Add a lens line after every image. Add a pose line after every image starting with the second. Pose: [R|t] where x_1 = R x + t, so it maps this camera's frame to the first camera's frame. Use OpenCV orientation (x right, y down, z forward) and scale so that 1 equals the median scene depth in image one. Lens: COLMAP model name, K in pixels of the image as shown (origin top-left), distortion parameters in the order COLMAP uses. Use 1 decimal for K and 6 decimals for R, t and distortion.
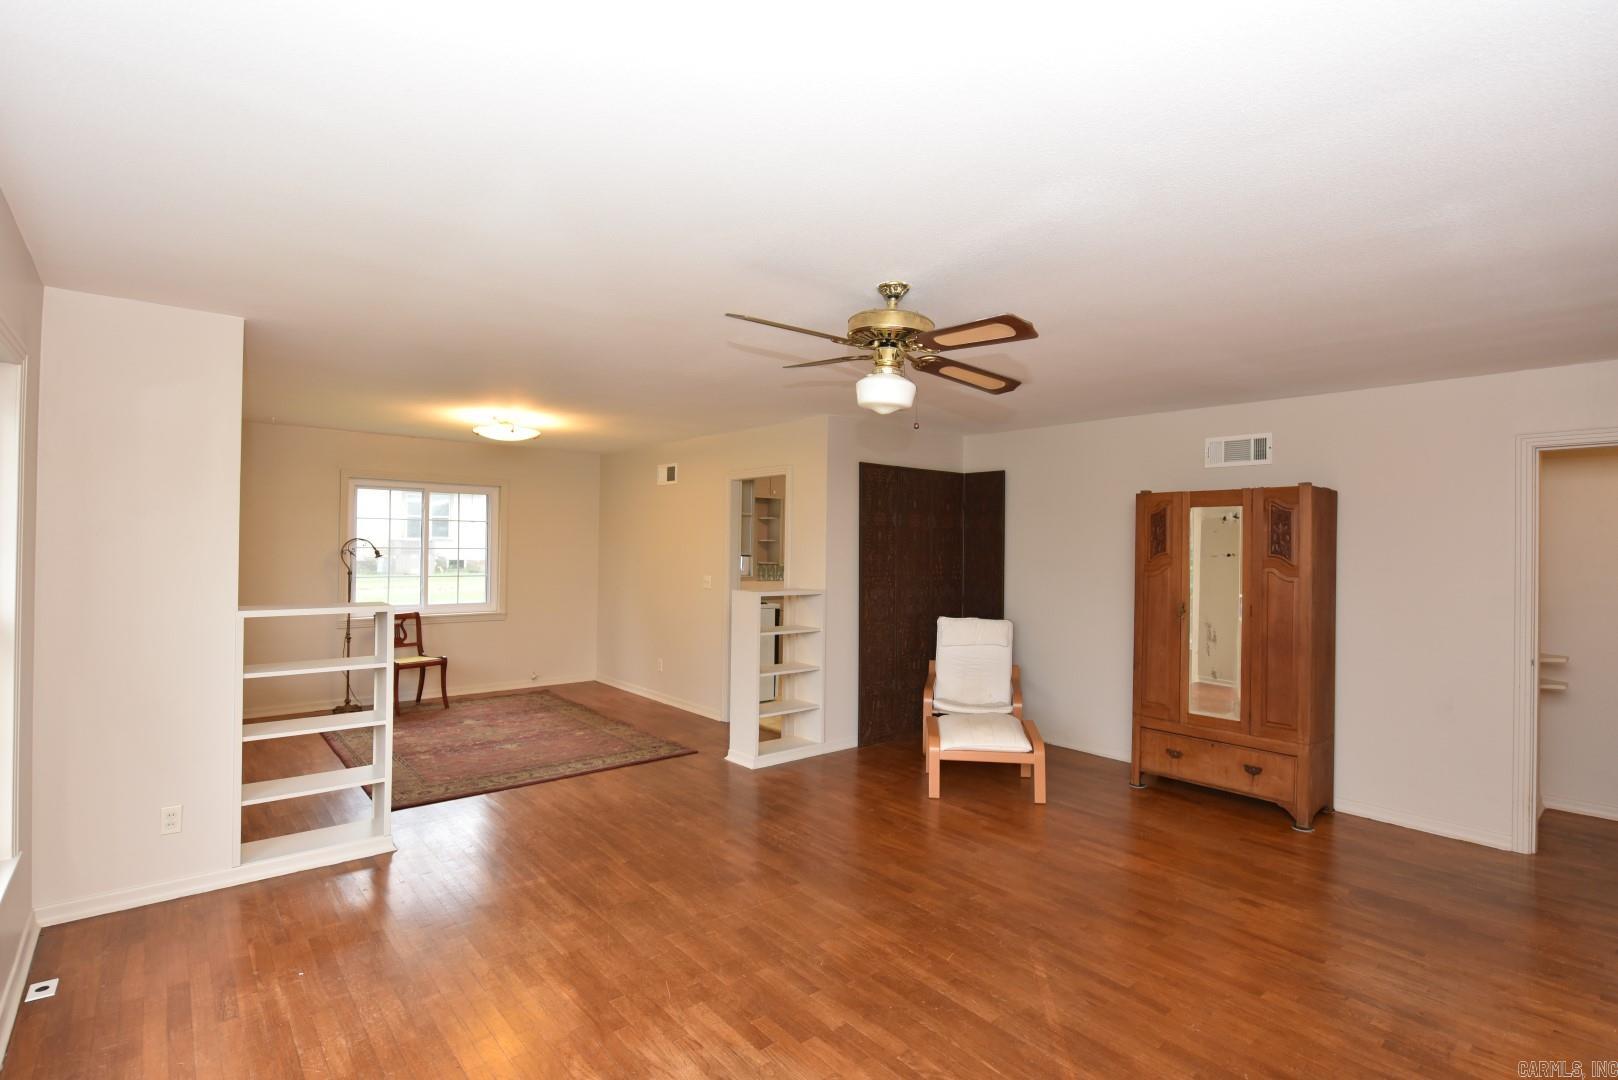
lens RADIAL K [[758.8, 0, 810.9], [0, 758.8, 540.4], [0, 0, 1]] dist [-0.010976, -0.000978]
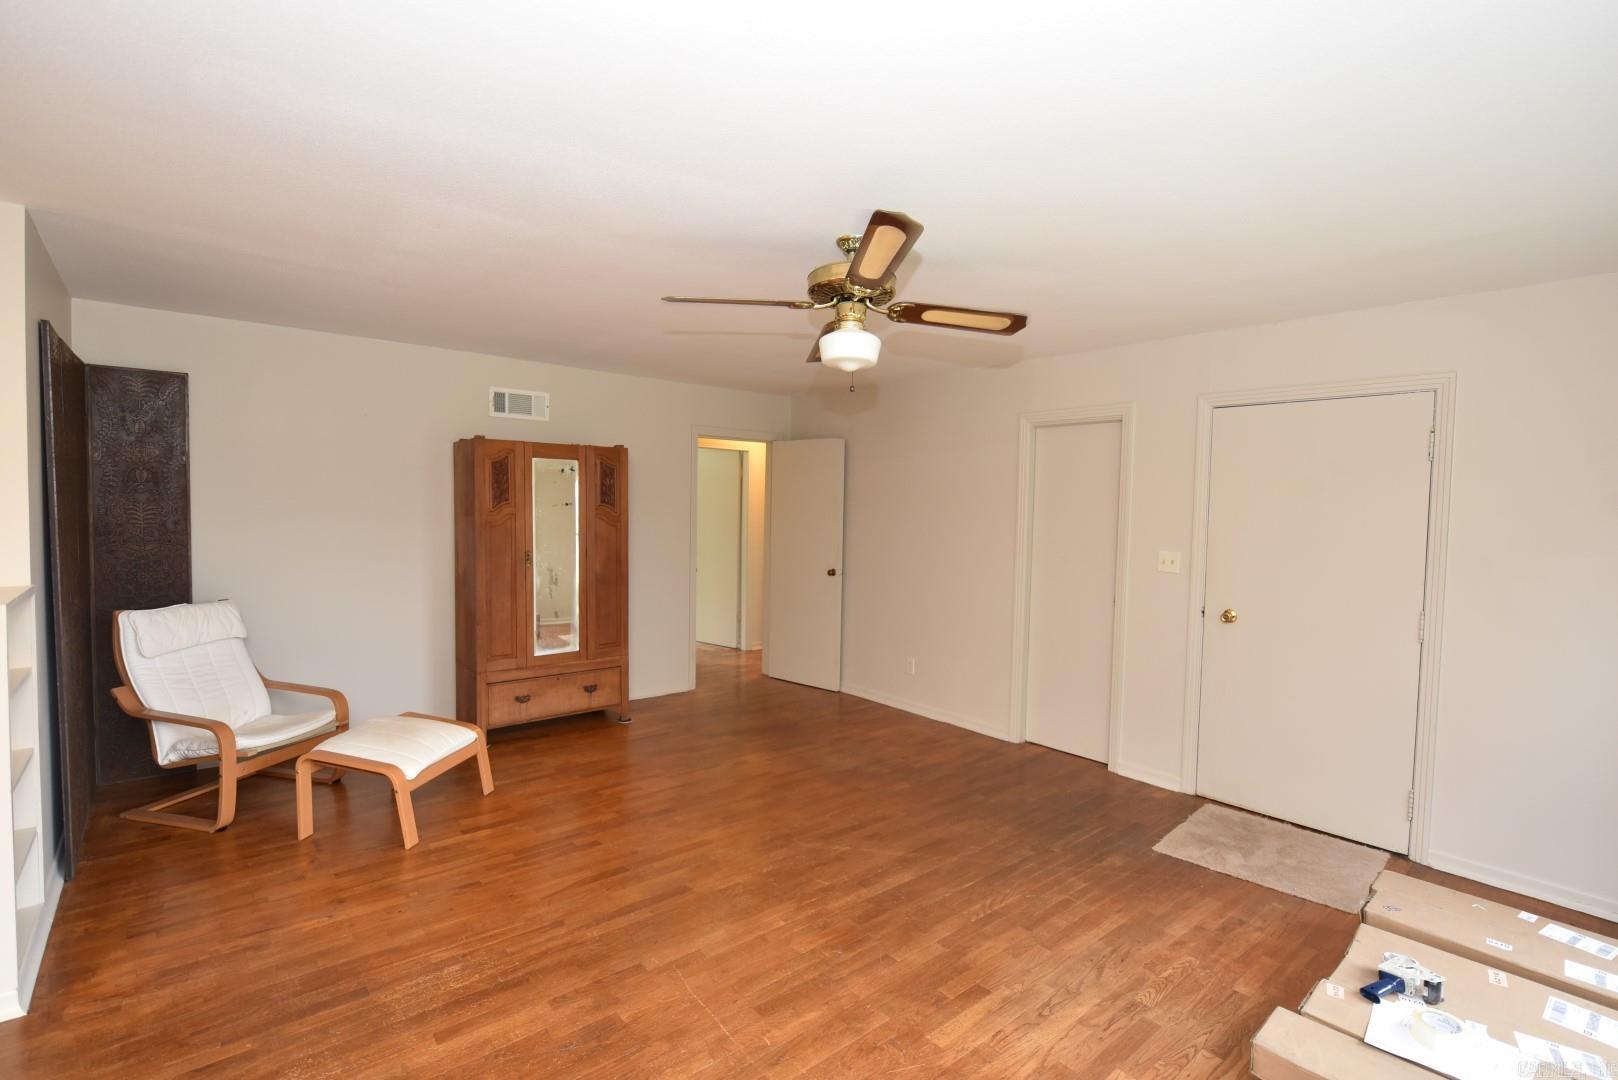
lens RADIAL K [[758.8, 0, 810.9], [0, 758.8, 540.4], [0, 0, 1]] dist [-0.010976, -0.000978]
pose [[0.006316, -0.060835, 0.998128, -0.741349], [-0.025791, 0.997806, 0.060979, -0.005486], [-0.999647, -0.026128, 0.004733, 0.867379]]
